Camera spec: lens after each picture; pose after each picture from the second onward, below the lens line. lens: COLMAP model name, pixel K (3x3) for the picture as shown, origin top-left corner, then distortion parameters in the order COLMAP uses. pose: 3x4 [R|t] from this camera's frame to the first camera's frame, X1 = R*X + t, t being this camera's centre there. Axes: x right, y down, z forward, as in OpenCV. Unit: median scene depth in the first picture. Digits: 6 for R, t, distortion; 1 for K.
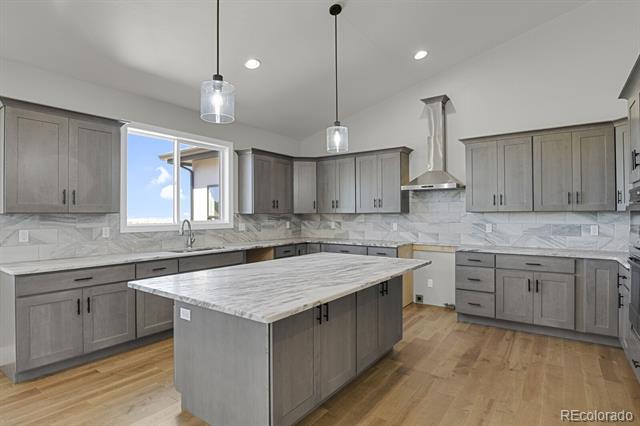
lens RADIAL K [[345.6, 0, 324.3], [0, 345.6, 211.3], [0, 0, 1]] dist [-0.015291, 0.000016]
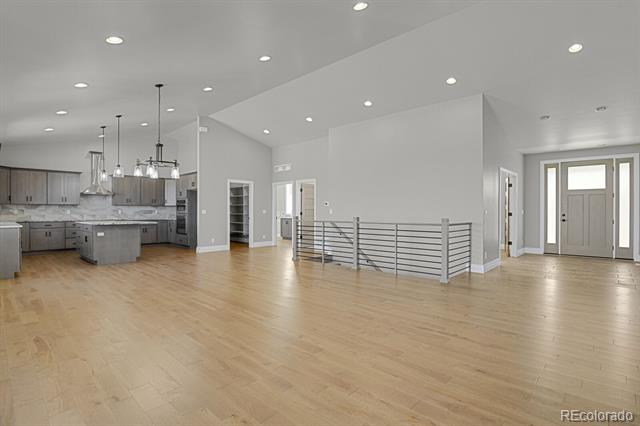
lens RADIAL K [[316.2, 0, 323.2], [0, 316.2, 213.1], [0, 0, 1]] dist [-0.022308, -0.005795]
pose [[0.130345, -0.001592, 0.991467, -1.534298], [-0.008115, 0.999963, 0.002673, 0.040345], [-0.991435, -0.008394, 0.130328, -0.721502]]
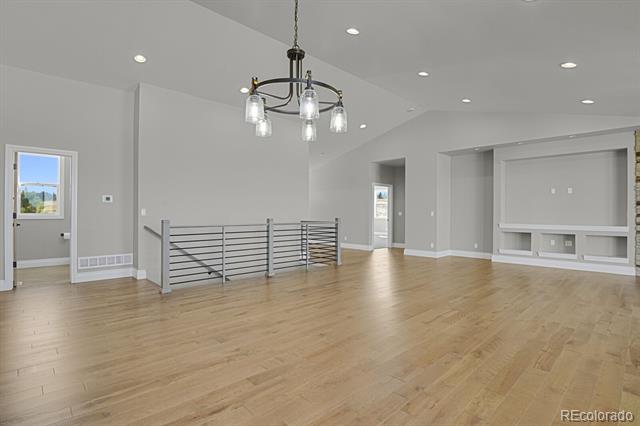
lens RADIAL K [[316.2, 0, 324.7], [0, 316.2, 213.3], [0, 0, 1]] dist [-0.022308, -0.005795]
pose [[-0.981647, -0.001476, 0.190701, -0.585086], [-0.002552, 0.999982, -0.005395, 0.045698], [-0.190689, -0.005783, -0.981633, 0.513299]]
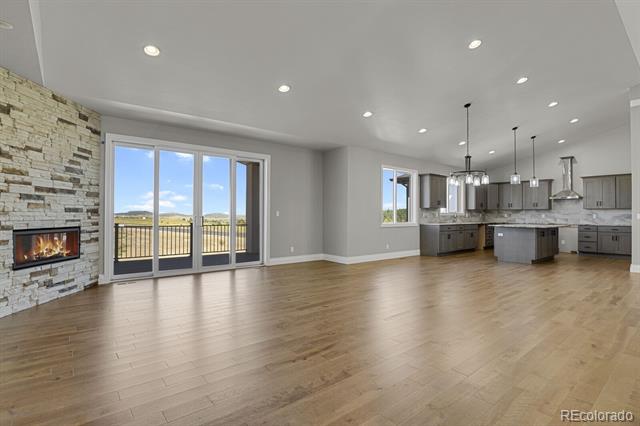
lens RADIAL K [[316.2, 0, 321.7], [0, 316.2, 213.2], [0, 0, 1]] dist [-0.022308, -0.005795]
pose [[0.962307, 0.008259, -0.271840, -0.686106], [-0.007324, 0.999963, 0.004451, 0.033993], [0.271867, -0.002292, 0.962332, -1.427619]]
